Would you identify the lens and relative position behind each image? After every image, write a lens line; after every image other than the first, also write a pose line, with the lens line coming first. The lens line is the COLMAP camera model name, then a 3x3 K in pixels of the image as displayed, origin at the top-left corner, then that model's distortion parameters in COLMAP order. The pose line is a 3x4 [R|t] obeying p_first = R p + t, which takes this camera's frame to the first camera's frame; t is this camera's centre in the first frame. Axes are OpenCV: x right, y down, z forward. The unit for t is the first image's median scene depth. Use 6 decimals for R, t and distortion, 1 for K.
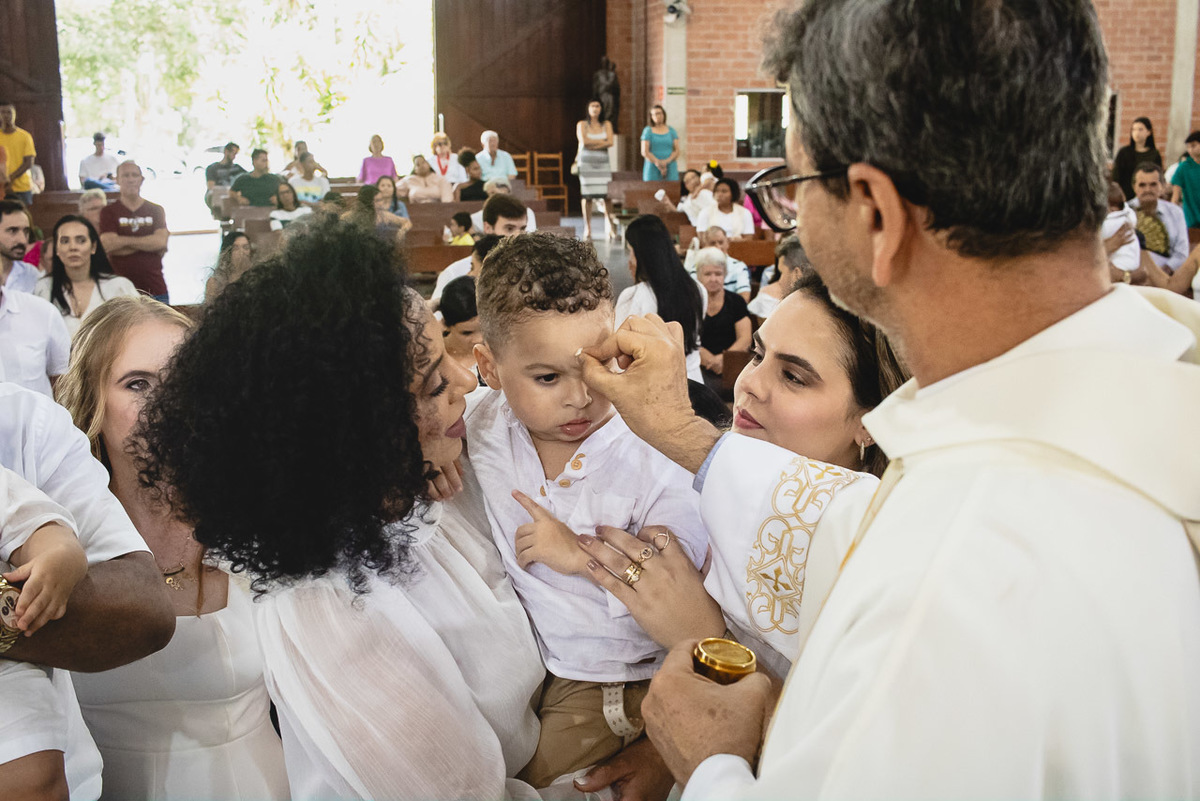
lens RADIAL K [[1323.2, 0, 598.4], [0, 1323.2, 400.6], [0, 0, 1]] dist [0.081888, -0.000211]
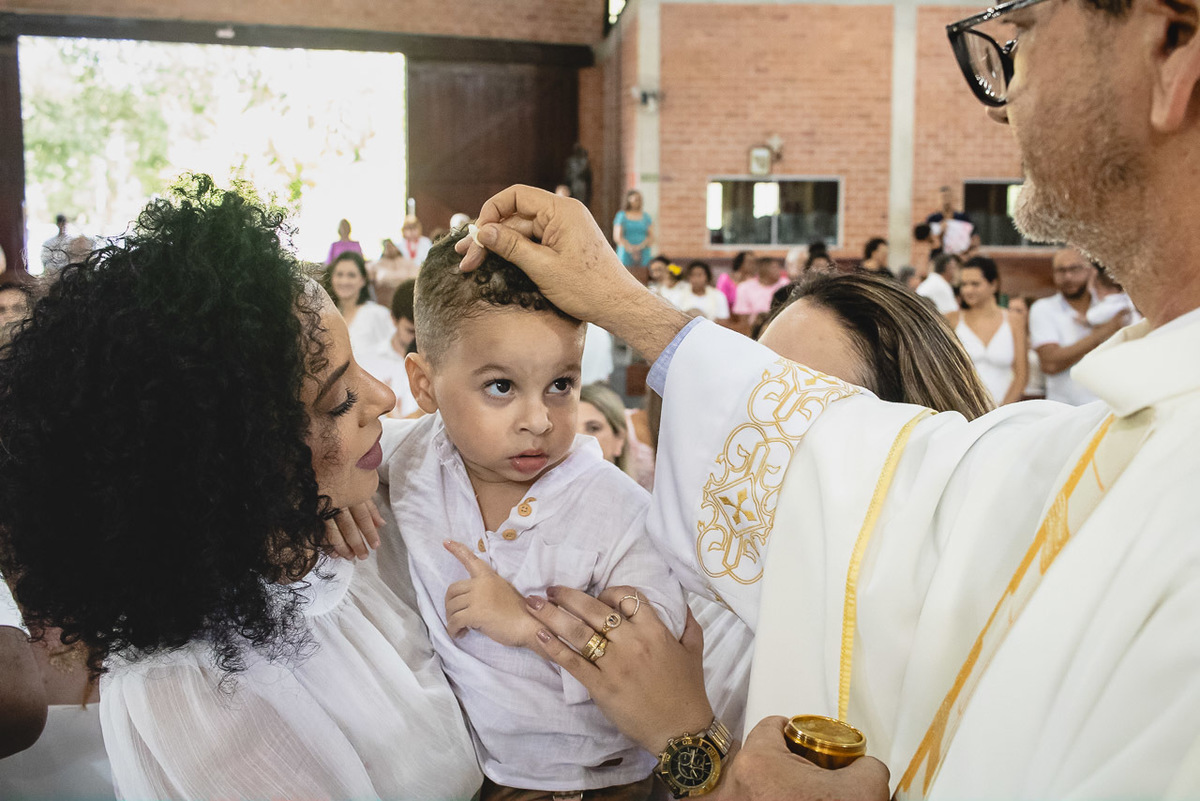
lens RADIAL K [[1326.8, 0, 601.6], [0, 1326.8, 372.3], [0, 0, 1]] dist [0.016711, 0.009410]
pose [[0.999743, 0.004090, 0.022284, 0.011492], [-0.001982, 0.995587, -0.093823, 0.038675], [-0.022570, 0.093755, 0.995339, 0.191222]]
